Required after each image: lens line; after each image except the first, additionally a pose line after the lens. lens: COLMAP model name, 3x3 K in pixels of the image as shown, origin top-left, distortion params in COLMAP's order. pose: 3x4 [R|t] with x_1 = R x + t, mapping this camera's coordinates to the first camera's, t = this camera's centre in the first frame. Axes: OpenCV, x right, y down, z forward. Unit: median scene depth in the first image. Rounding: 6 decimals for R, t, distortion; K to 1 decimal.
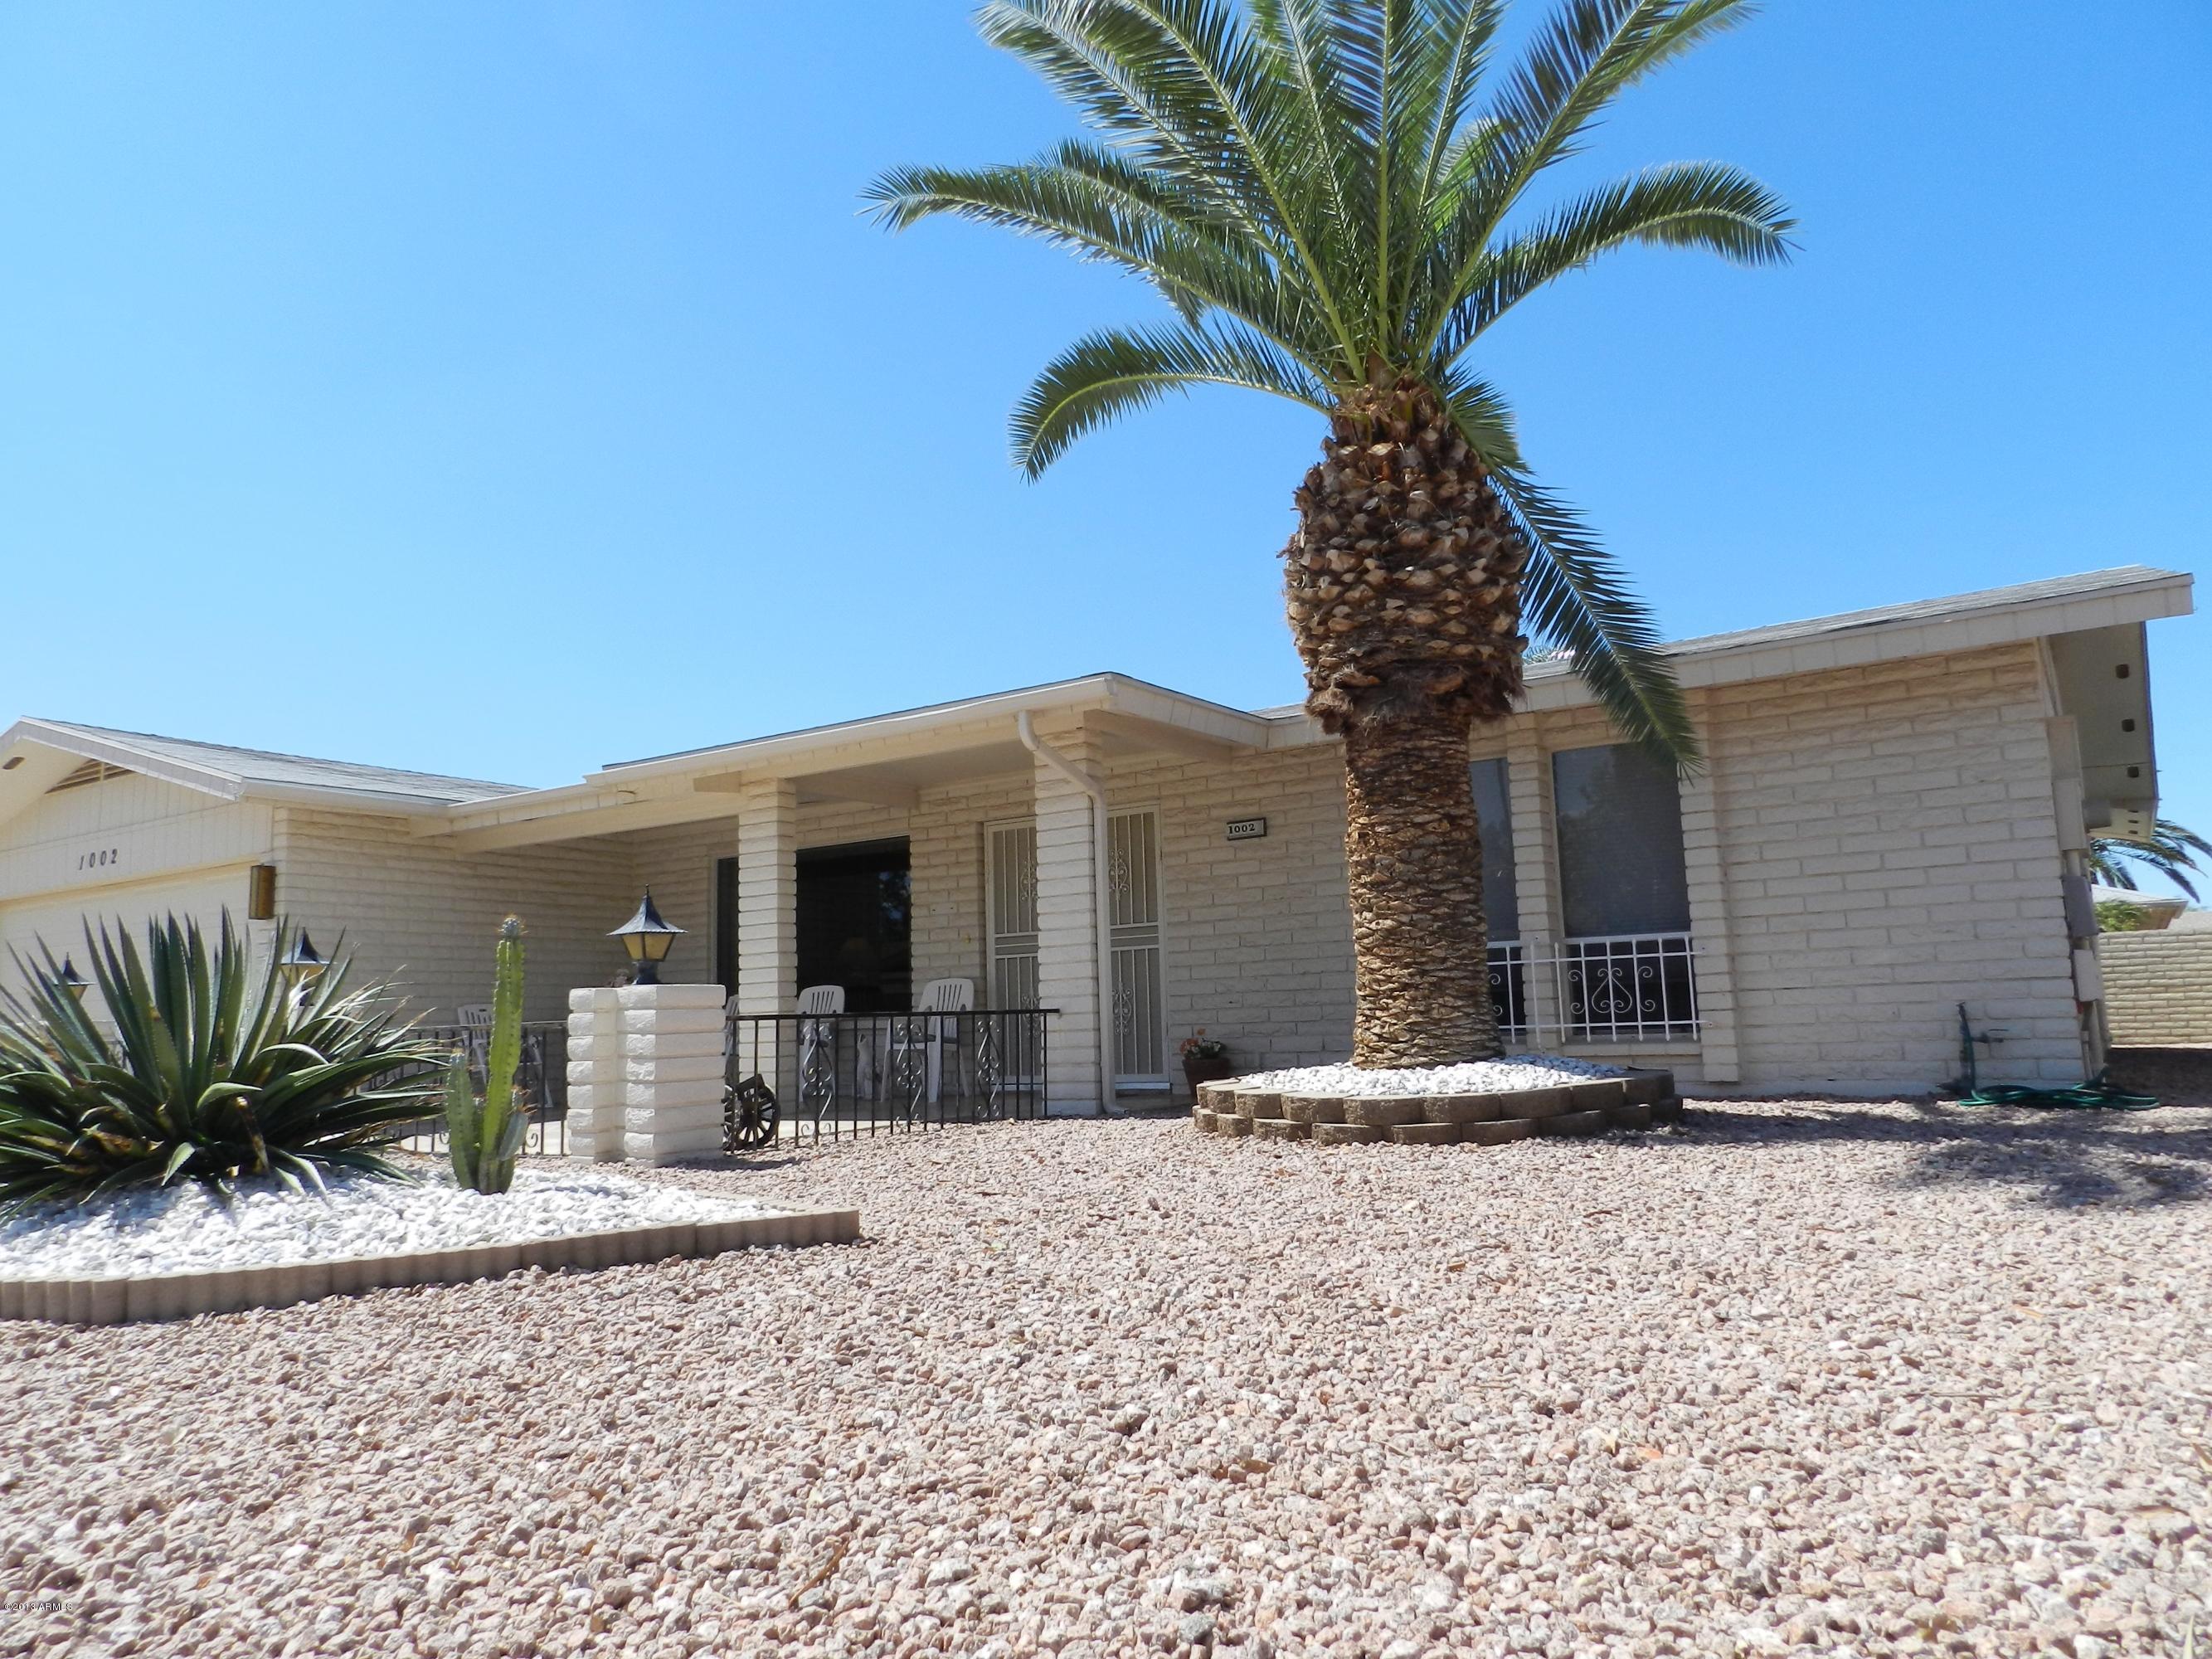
lens RADIAL K [[1489.4, 0, 1107.4], [0, 1489.4, 836.5], [0, 0, 1]] dist [0.008894, 0.001387]
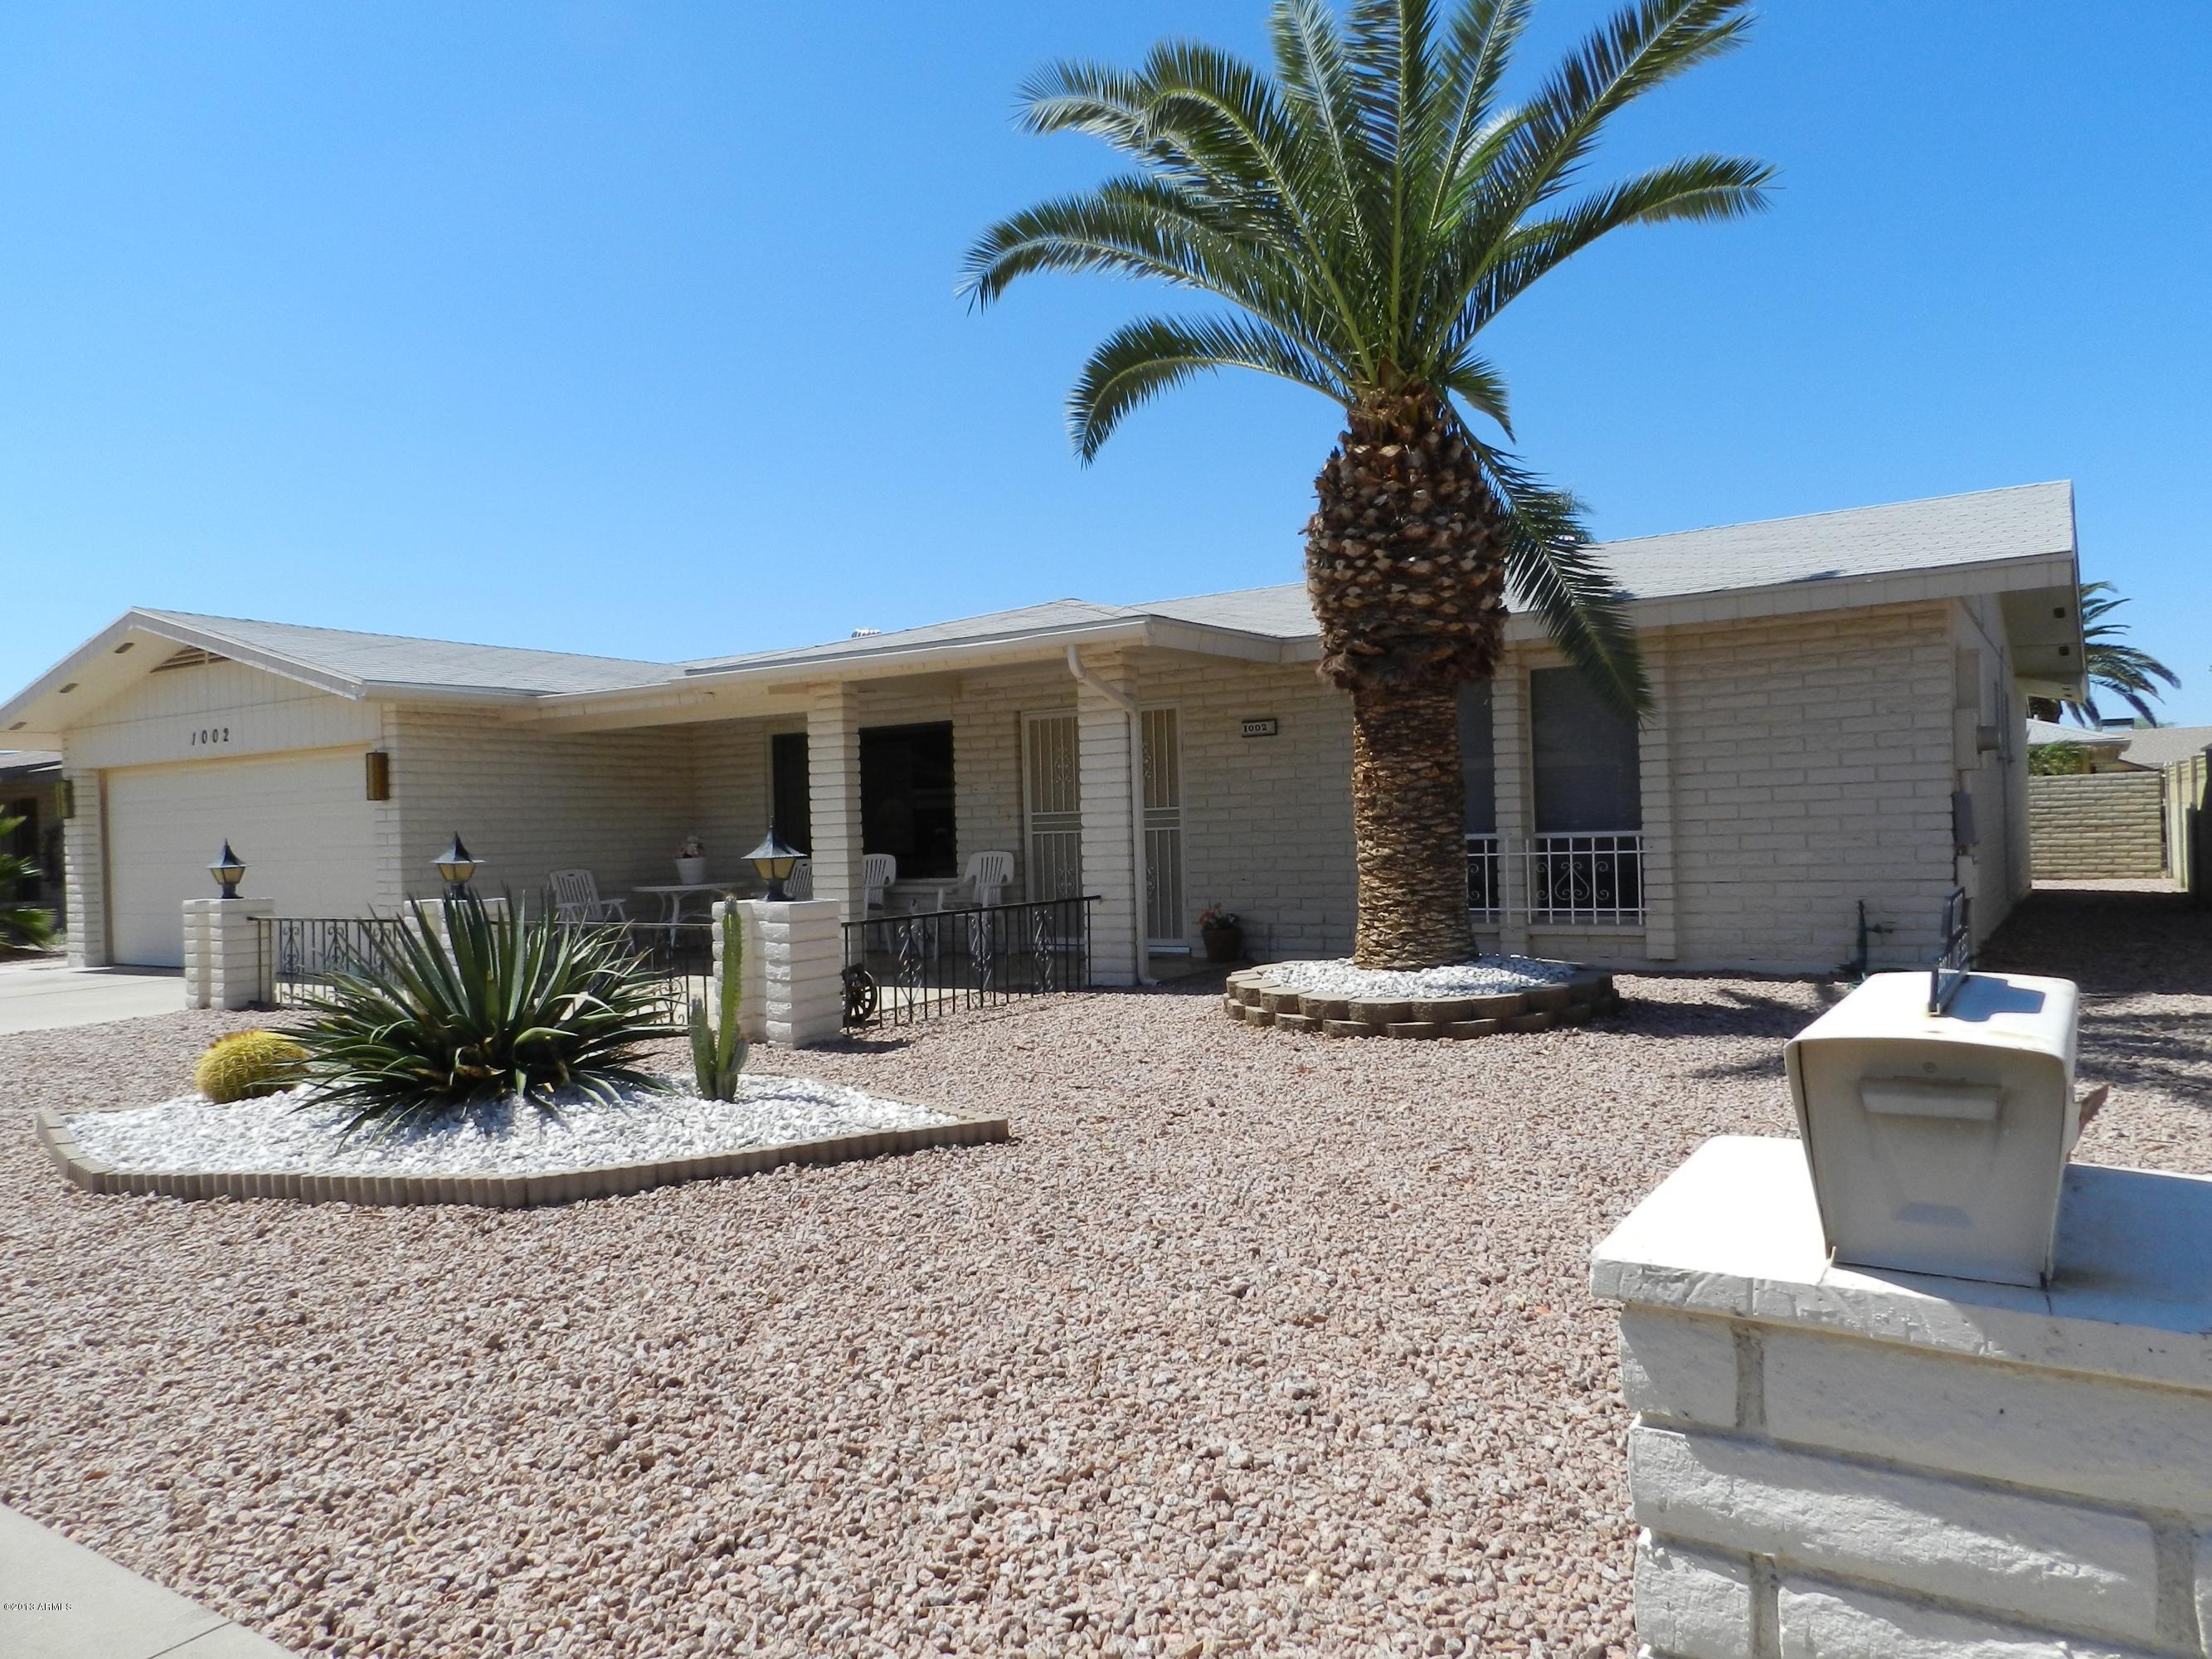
lens RADIAL K [[1489.4, 0, 1105.4], [0, 1489.4, 838.2], [0, 0, 1]] dist [0.008894, 0.001387]
pose [[0.999968, -0.001064, 0.007934, -0.051526], [-0.000009, 0.990981, 0.134003, -0.116786], [-0.008005, -0.133999, 0.990949, -0.207321]]
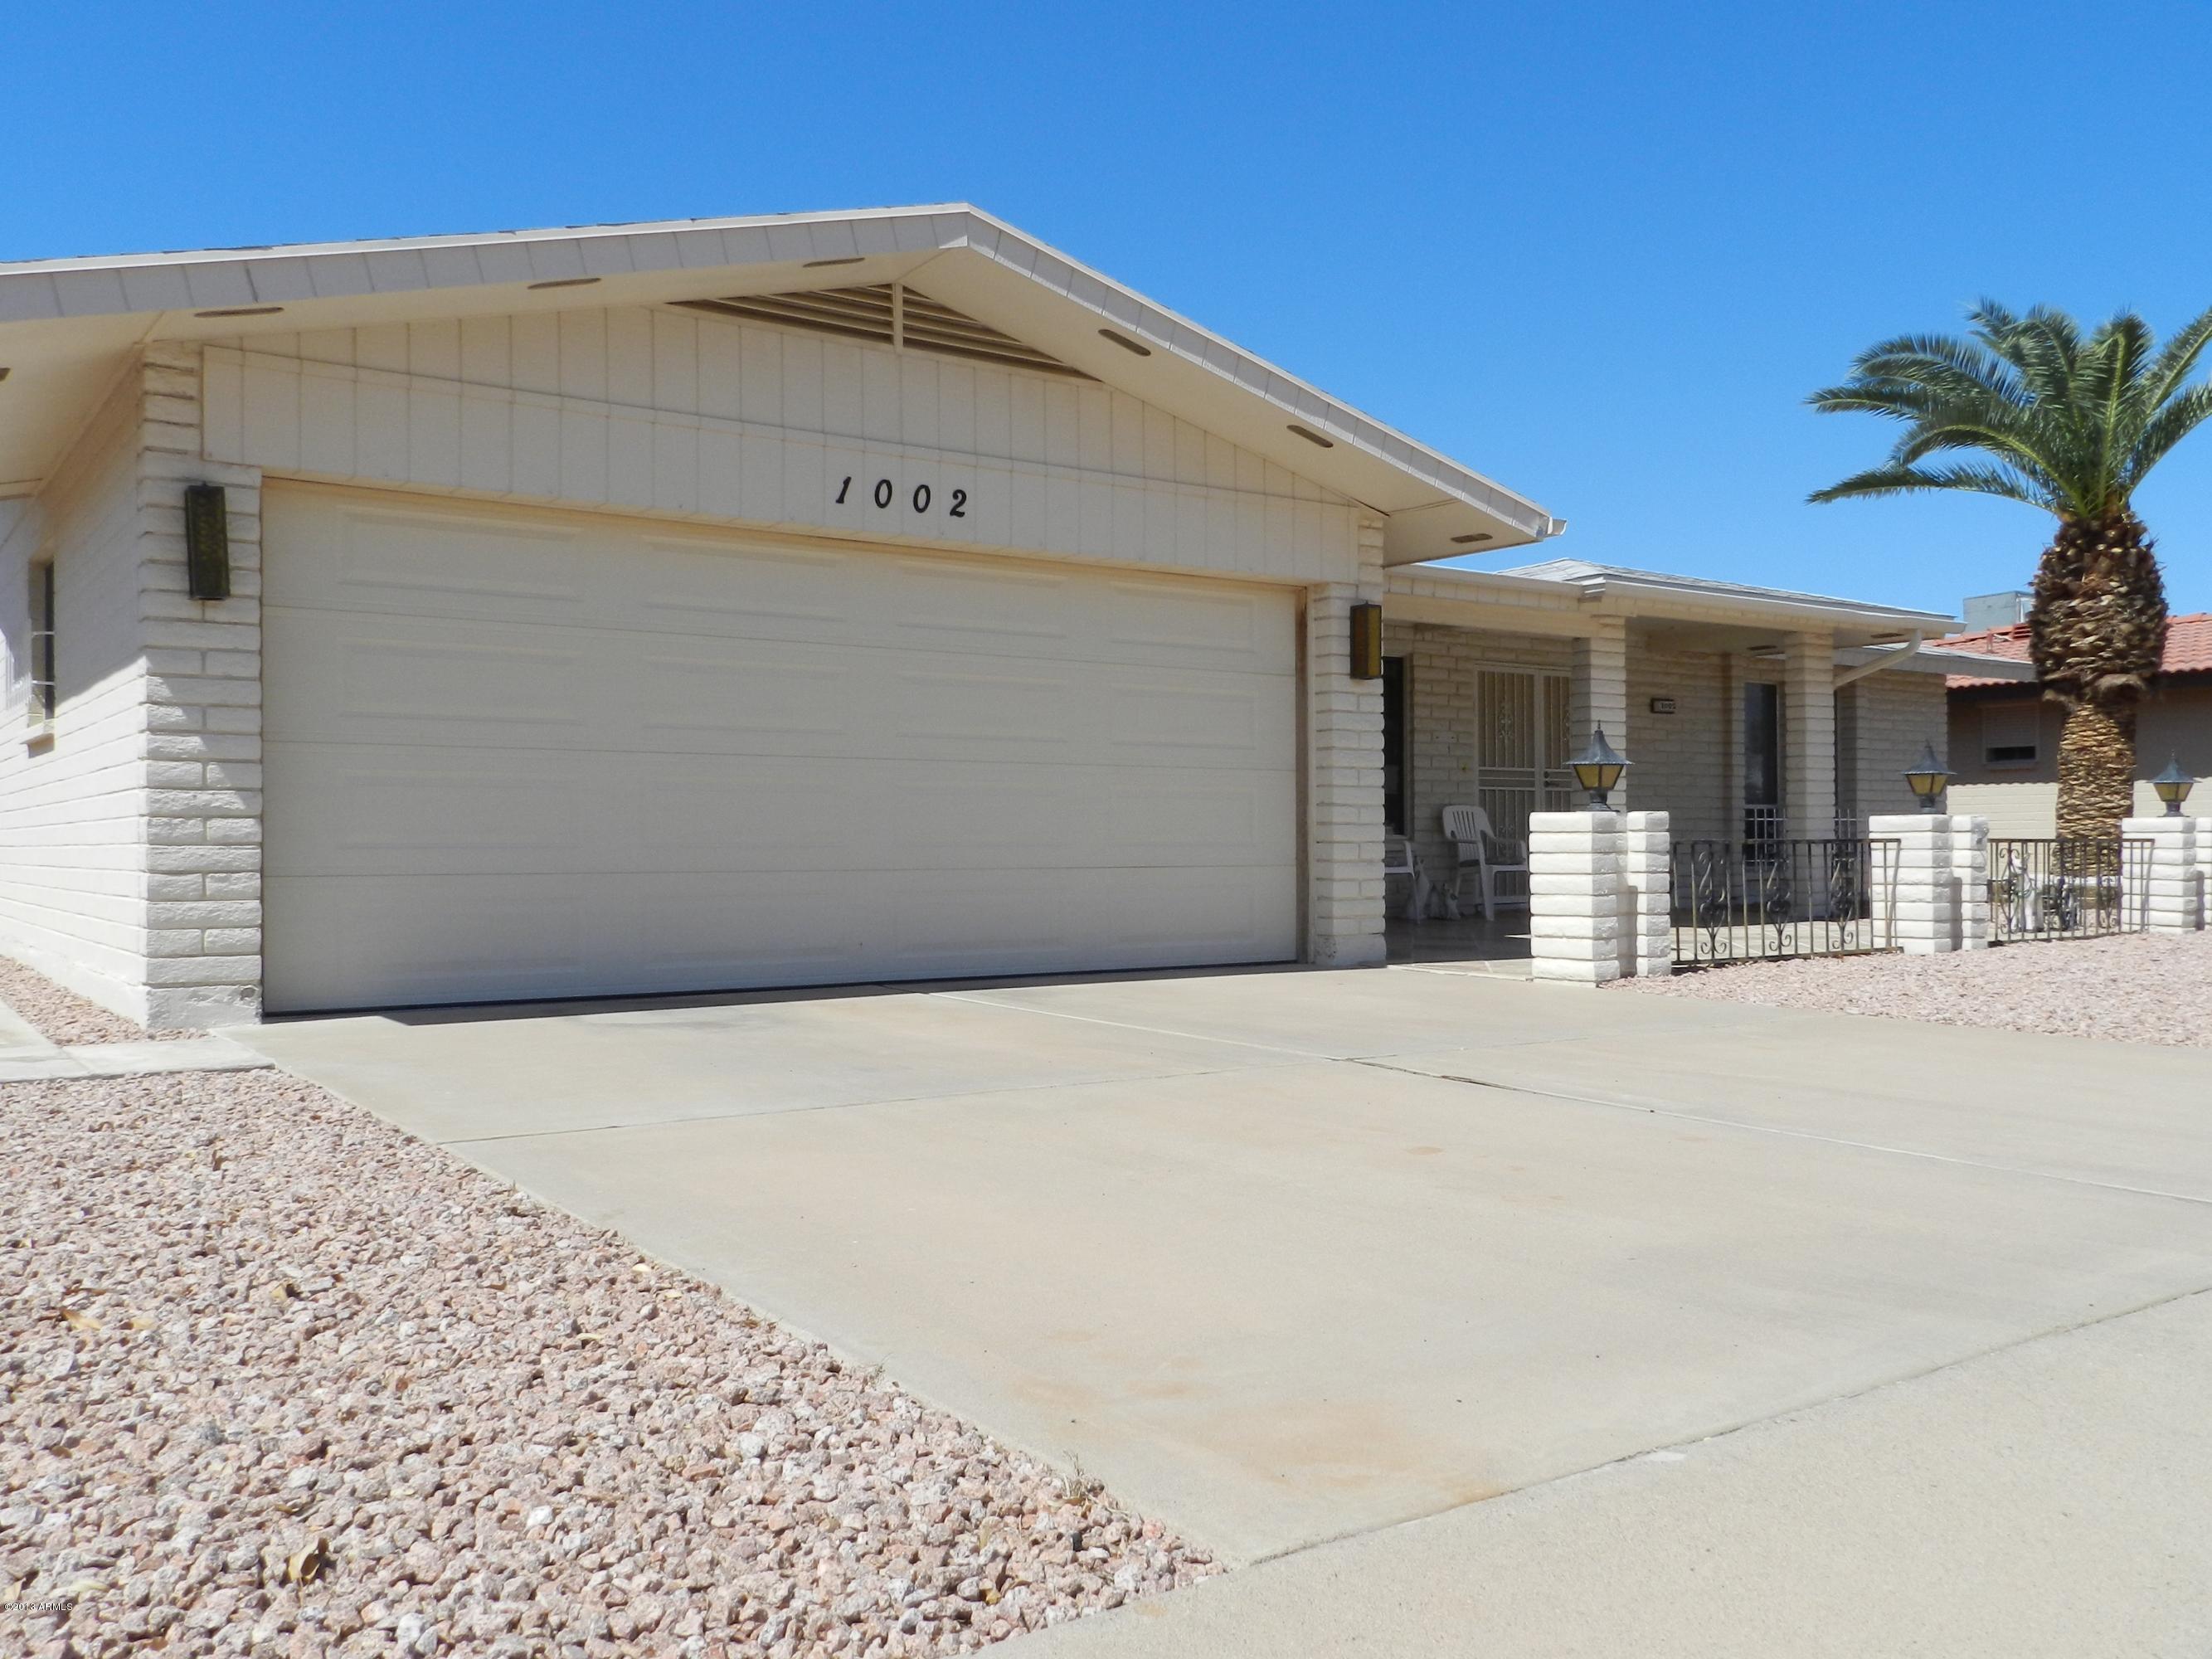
lens RADIAL K [[1659.5, 0, 1102.5], [0, 1659.5, 830.8], [0, 0, 1]] dist [0.008447, -0.002905]
pose [[0.383373, 0.027091, 0.923196, -2.335973], [-0.130285, 0.991161, 0.025018, 0.213653], [-0.914358, -0.129869, 0.383514, 1.395736]]
